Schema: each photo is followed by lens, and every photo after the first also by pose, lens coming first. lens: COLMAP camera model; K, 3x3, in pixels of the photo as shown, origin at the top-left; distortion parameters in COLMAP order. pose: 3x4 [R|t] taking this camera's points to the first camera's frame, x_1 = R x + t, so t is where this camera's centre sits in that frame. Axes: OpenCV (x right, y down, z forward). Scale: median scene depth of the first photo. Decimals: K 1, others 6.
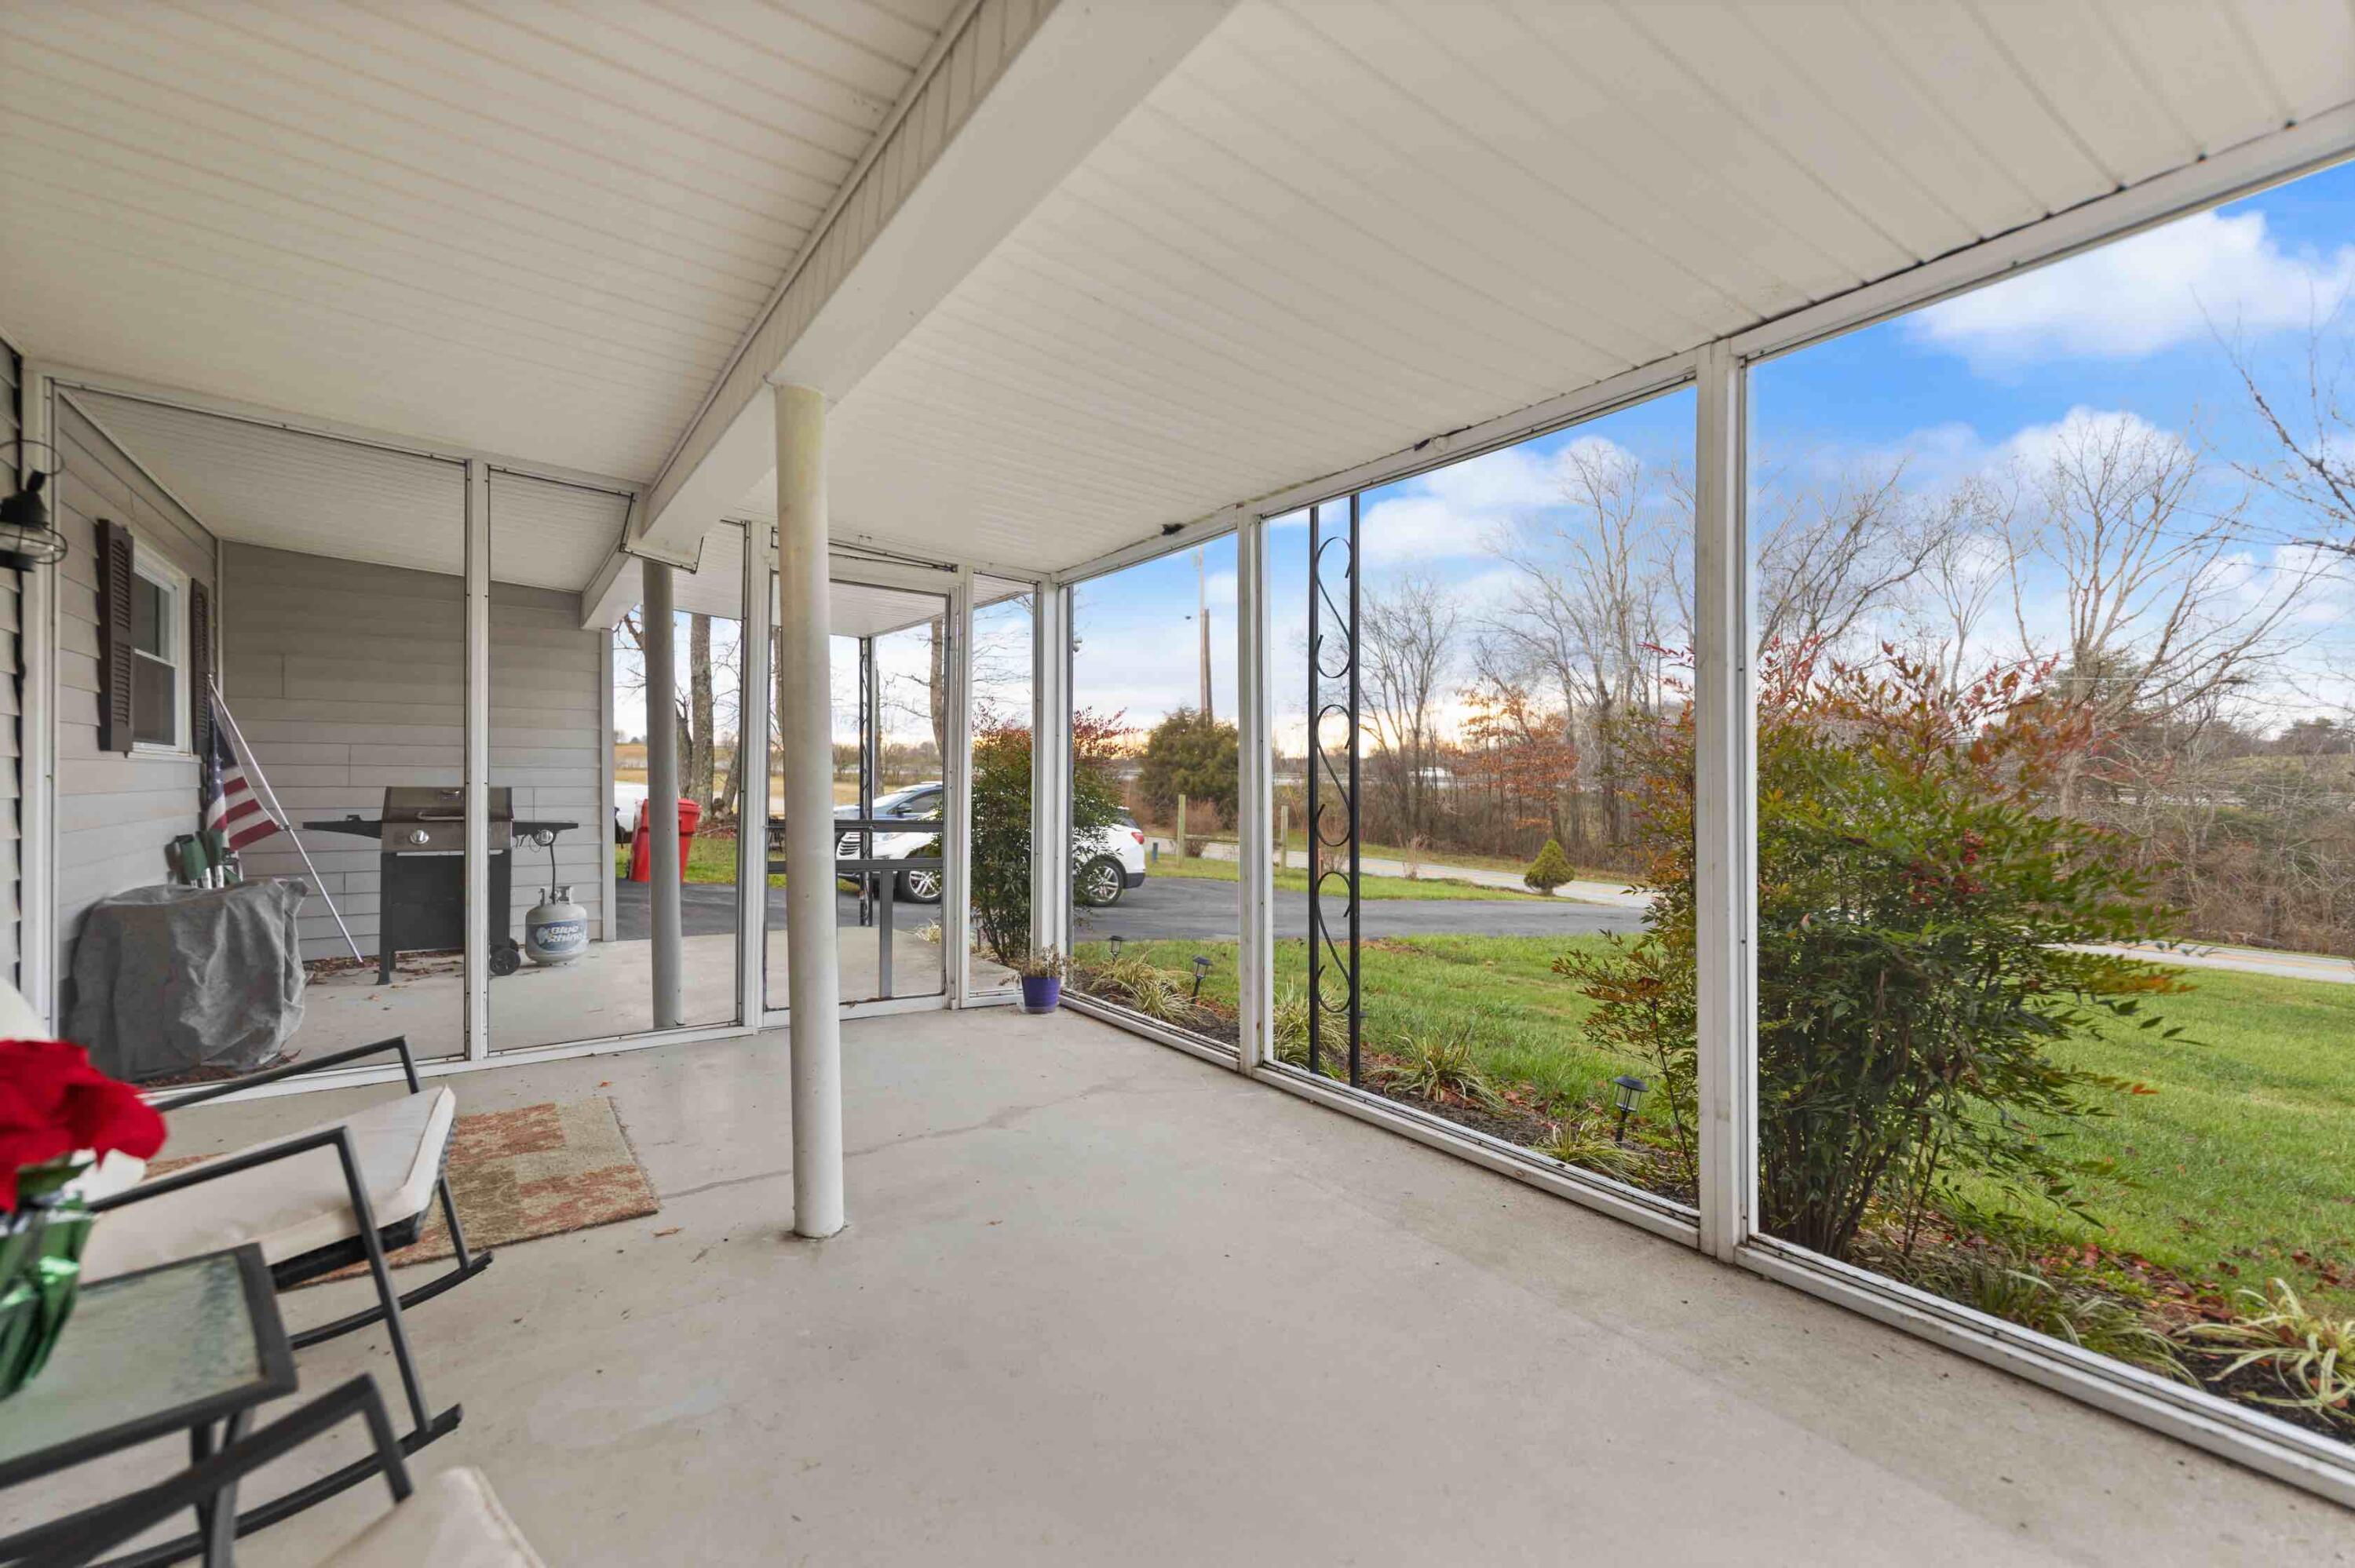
lens RADIAL K [[1026.2, 0, 1170.3], [0, 1026.2, 776.5], [0, 0, 1]] dist [-0.001385, -0.000029]
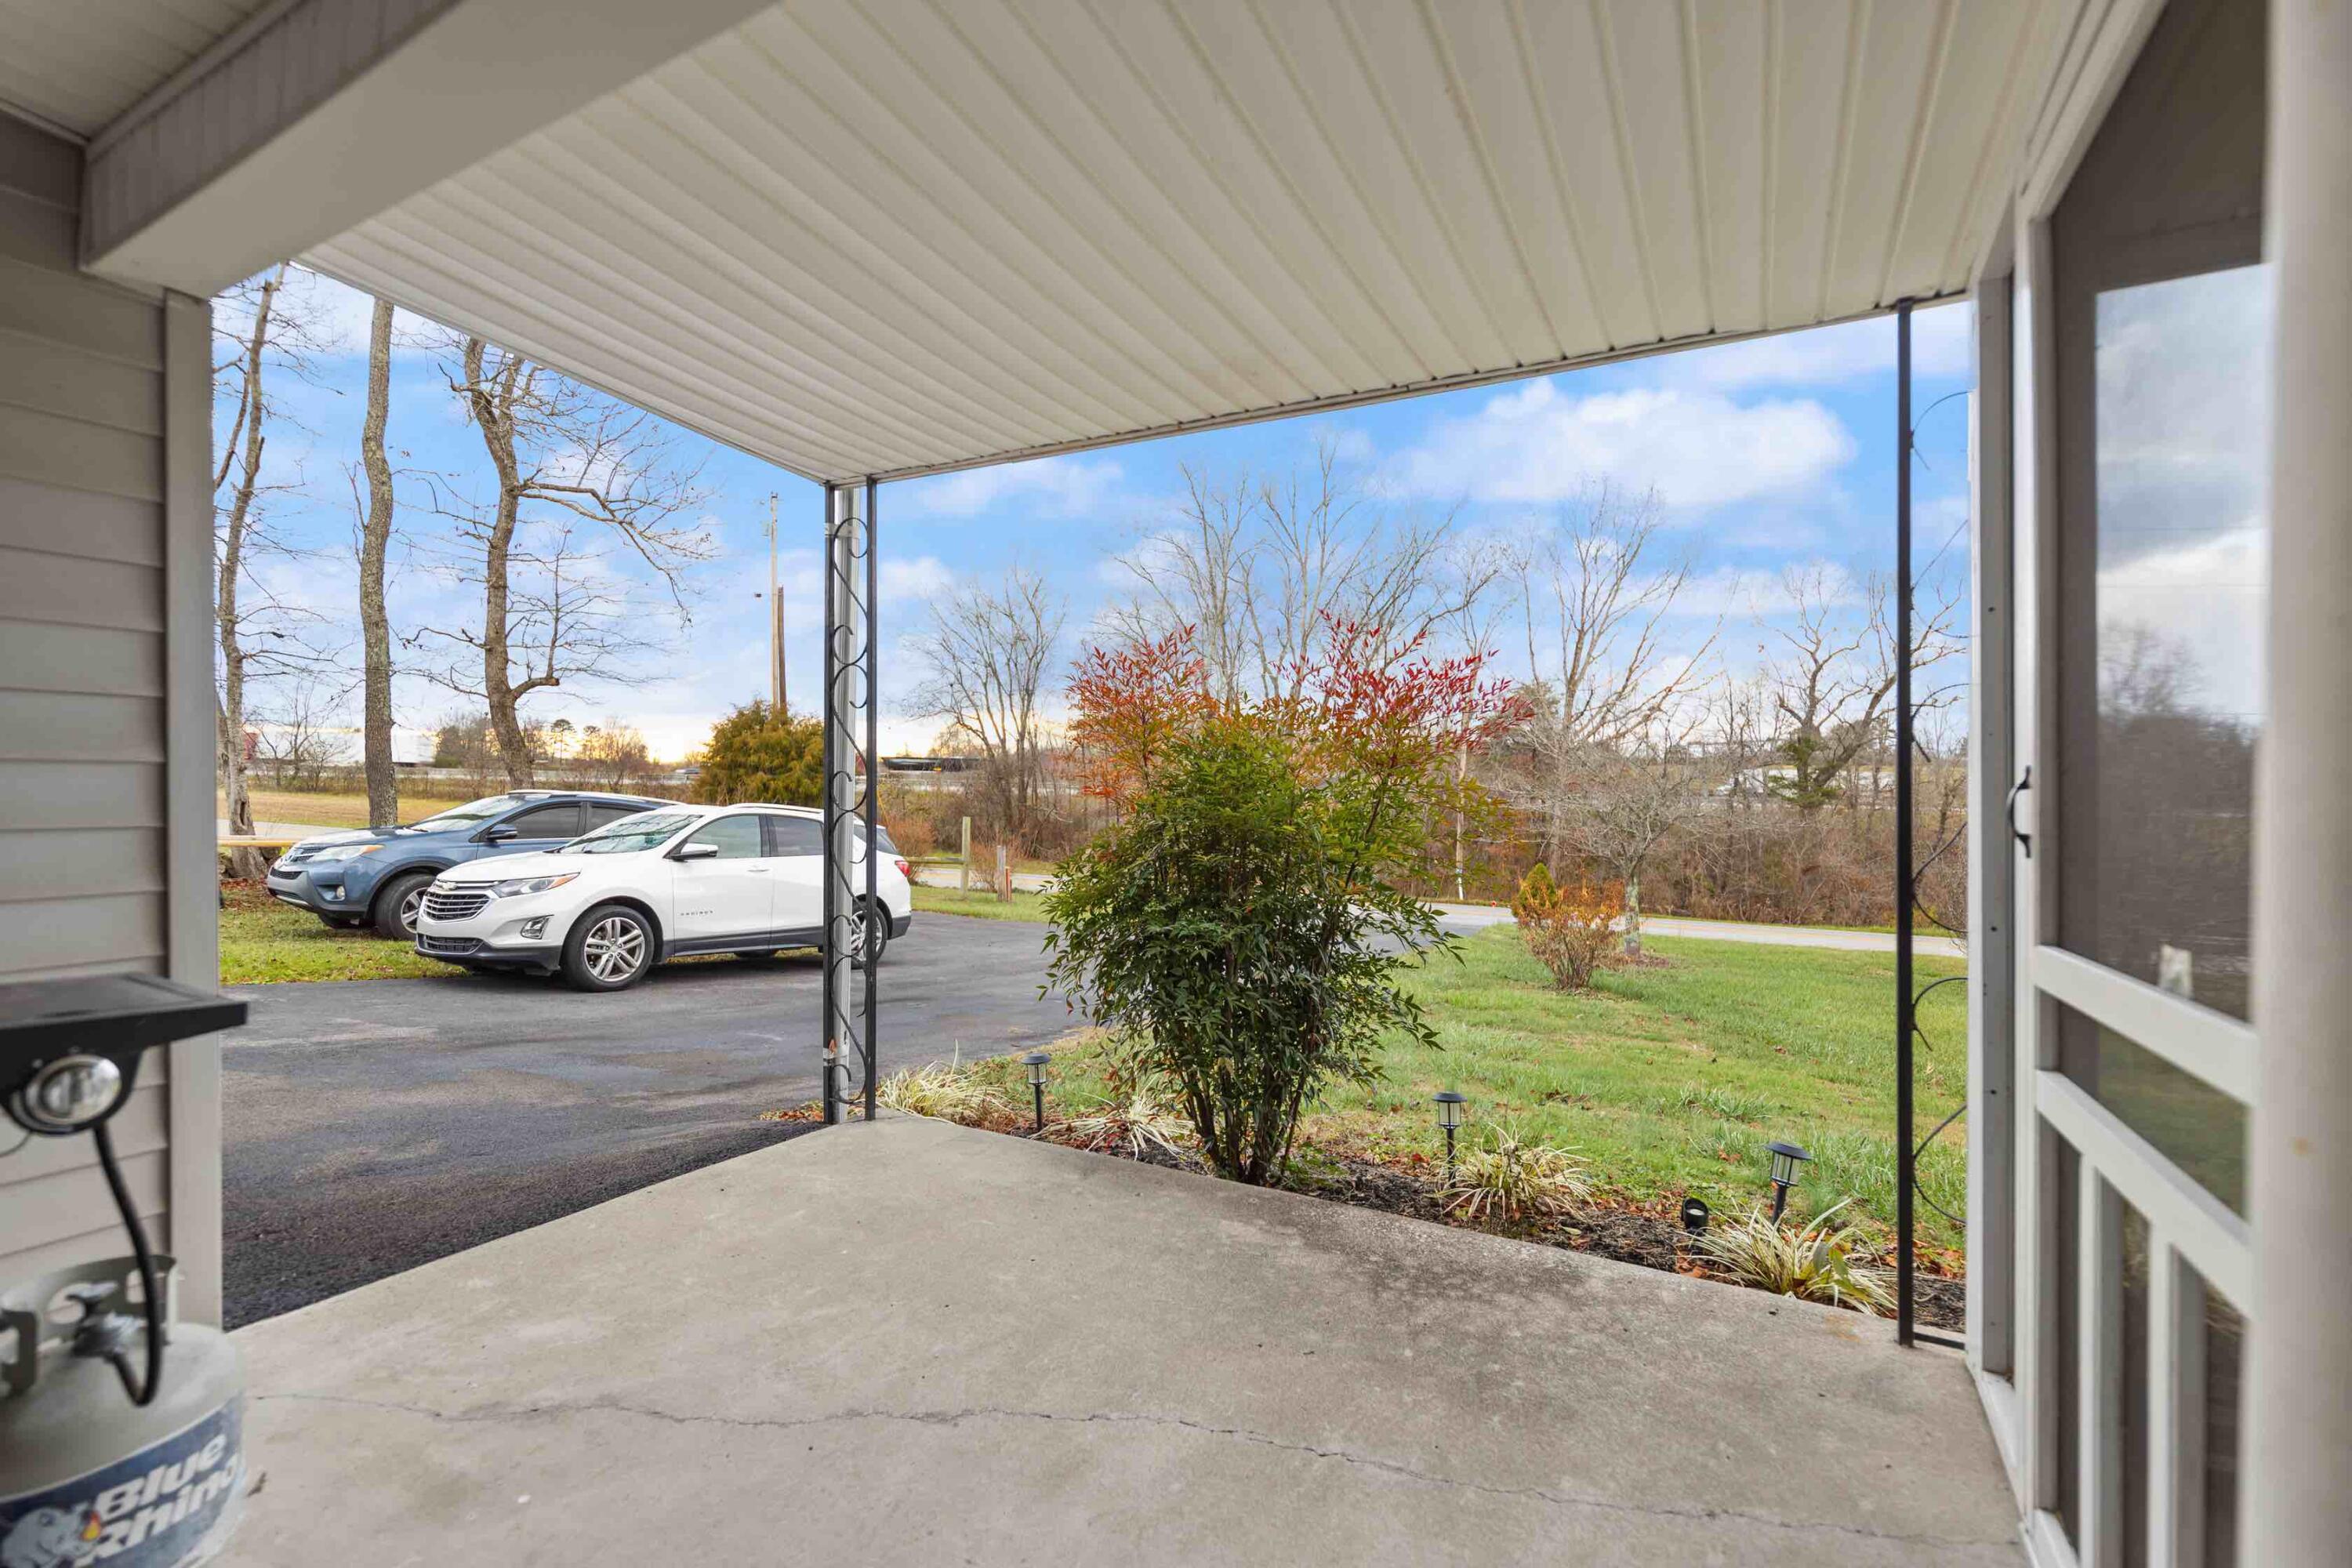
lens RADIAL K [[1029.4, 0, 1176.0], [0, 1029.4, 784.0], [0, 0, 1]] dist [-0.000270, -0.000105]
pose [[0.895372, 0.002363, 0.445312, -0.059725], [-0.003586, 0.999992, 0.001904, -0.000558], [-0.445304, -0.003302, 0.895373, 0.084723]]
